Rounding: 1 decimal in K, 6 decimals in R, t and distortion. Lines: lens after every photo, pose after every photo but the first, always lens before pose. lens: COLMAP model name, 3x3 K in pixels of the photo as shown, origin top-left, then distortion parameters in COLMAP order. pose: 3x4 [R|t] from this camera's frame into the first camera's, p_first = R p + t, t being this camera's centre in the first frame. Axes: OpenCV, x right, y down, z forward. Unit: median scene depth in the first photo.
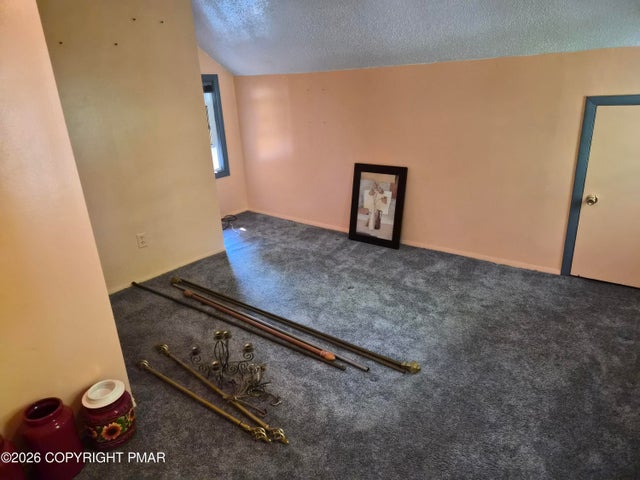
lens RADIAL K [[429.1, 0, 319.0], [0, 429.1, 238.0], [0, 0, 1]] dist [0.056002, -0.049292]
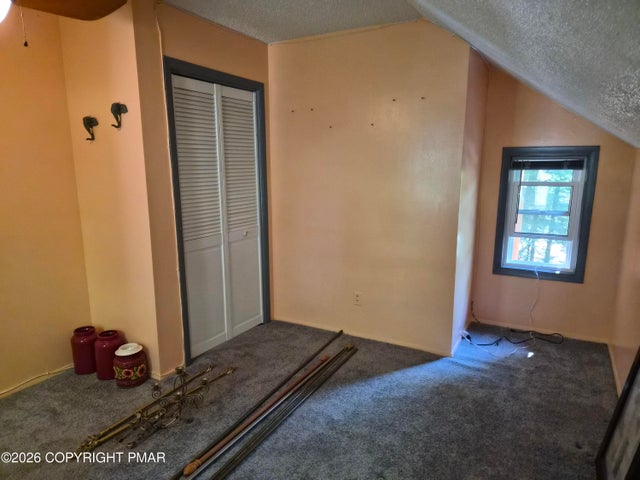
lens RADIAL K [[429.1, 0, 319.2], [0, 429.1, 242.5], [0, 0, 1]] dist [0.056002, -0.049292]
pose [[0.174255, 0.231144, -0.957187, 0.517888], [-0.334029, 0.928299, 0.163358, -0.245250], [0.926315, 0.291262, 0.238969, 0.567533]]
